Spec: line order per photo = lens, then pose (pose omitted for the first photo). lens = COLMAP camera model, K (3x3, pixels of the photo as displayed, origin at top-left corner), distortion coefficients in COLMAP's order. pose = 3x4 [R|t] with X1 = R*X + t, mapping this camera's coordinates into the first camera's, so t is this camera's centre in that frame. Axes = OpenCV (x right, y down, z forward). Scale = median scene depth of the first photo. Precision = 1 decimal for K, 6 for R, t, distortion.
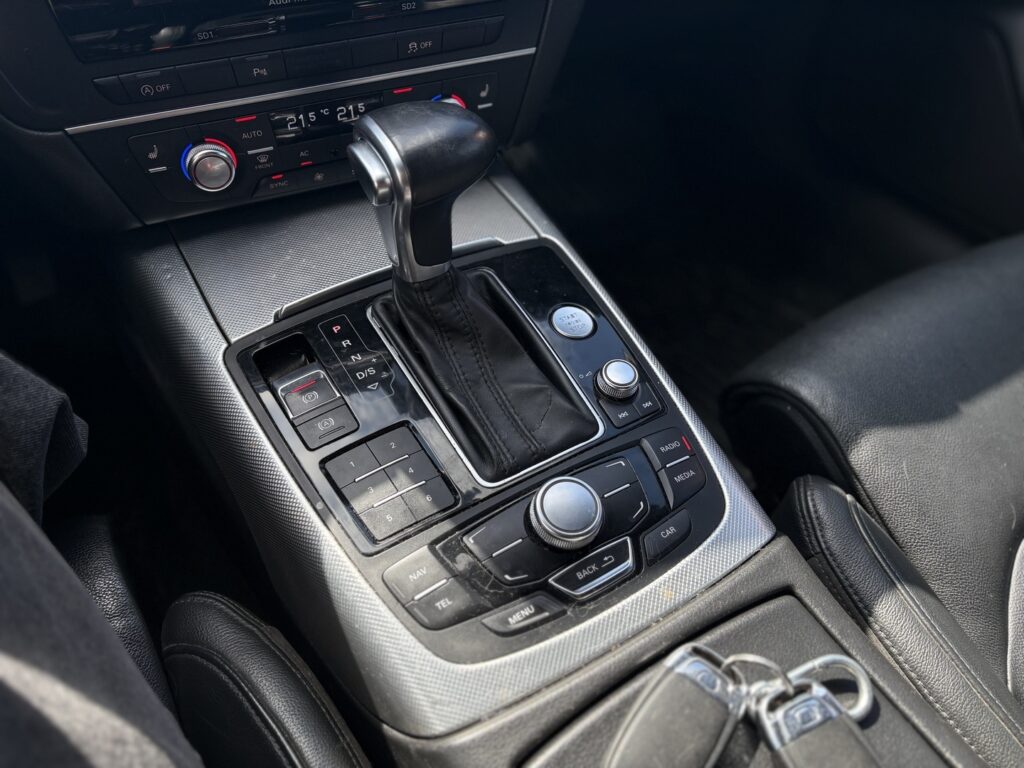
lens RADIAL K [[794.1, 0, 512.0], [0, 794.1, 384.0], [0, 0, 1]] dist [0.022041, -0.007794]
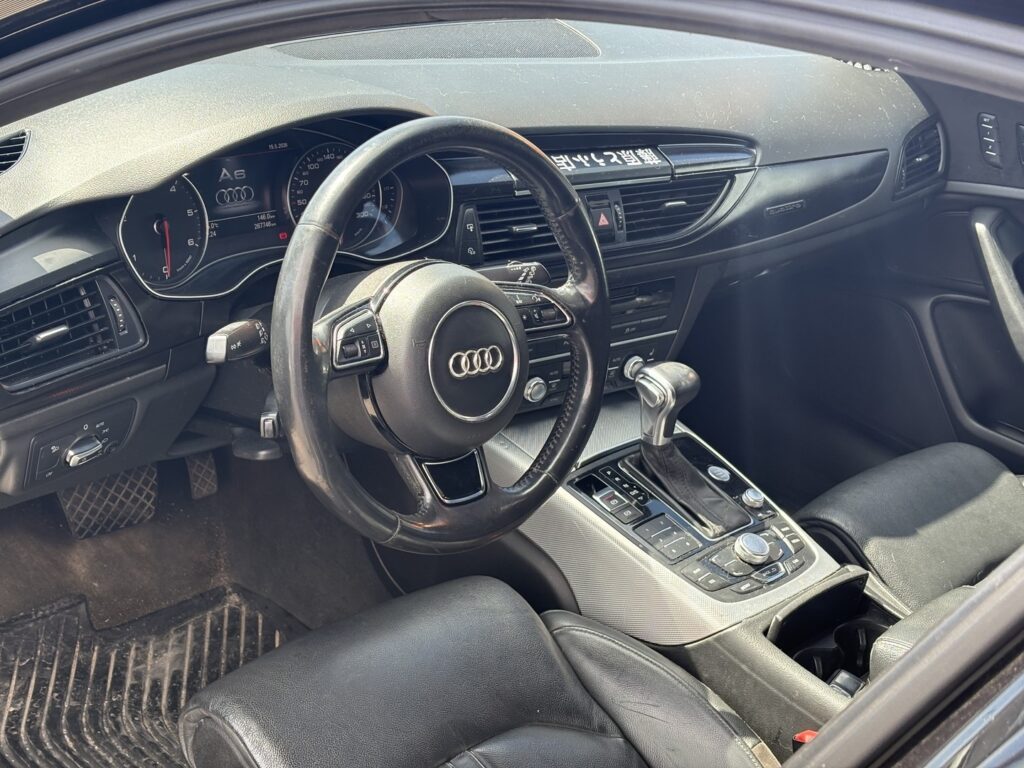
lens RADIAL K [[1520.3, 0, 512.0], [0, 1520.3, 384.0], [0, 0, 1]] dist [0.211742, -0.039656]
pose [[0.966166, 0.023388, 0.256859, -1.363825], [0.049902, 0.960112, -0.275127, 0.704416], [-0.253049, 0.278636, 0.926460, -2.326552]]
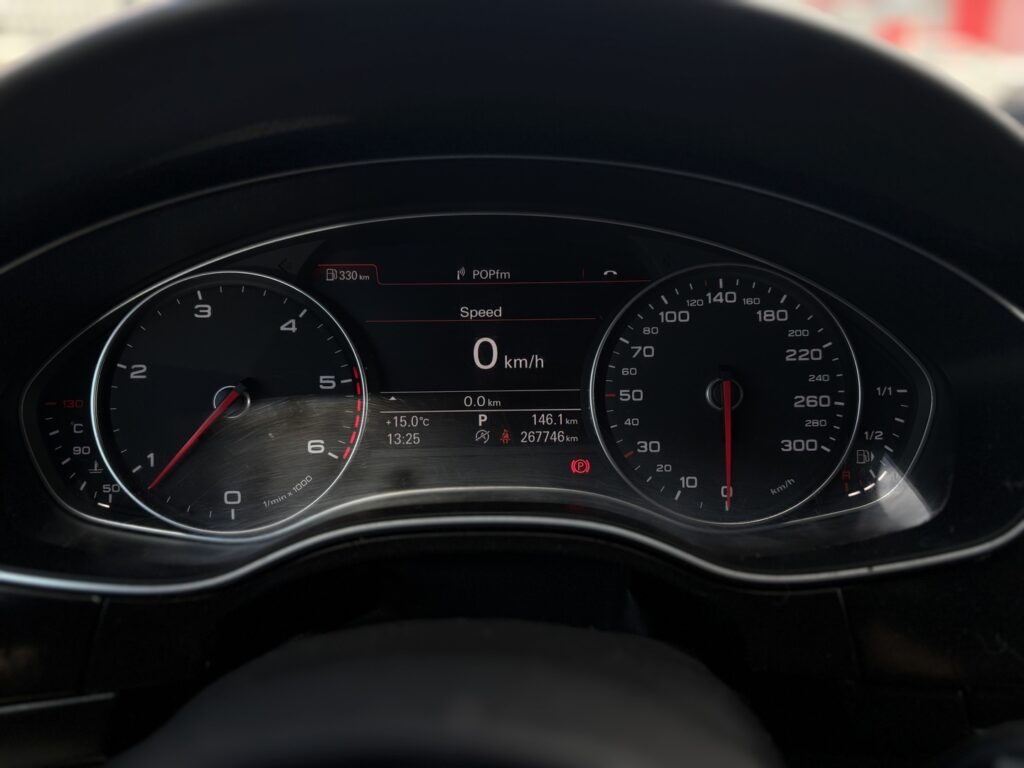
lens RADIAL K [[794.1, 0, 512.0], [0, 794.1, 384.0], [0, 0, 1]] dist [0.022041, -0.007794]
pose [[0.852953, 0.140650, -0.502682, -0.705817], [-0.350413, 0.868054, -0.351701, -0.296805], [0.386888, 0.476130, 0.789694, 0.065818]]
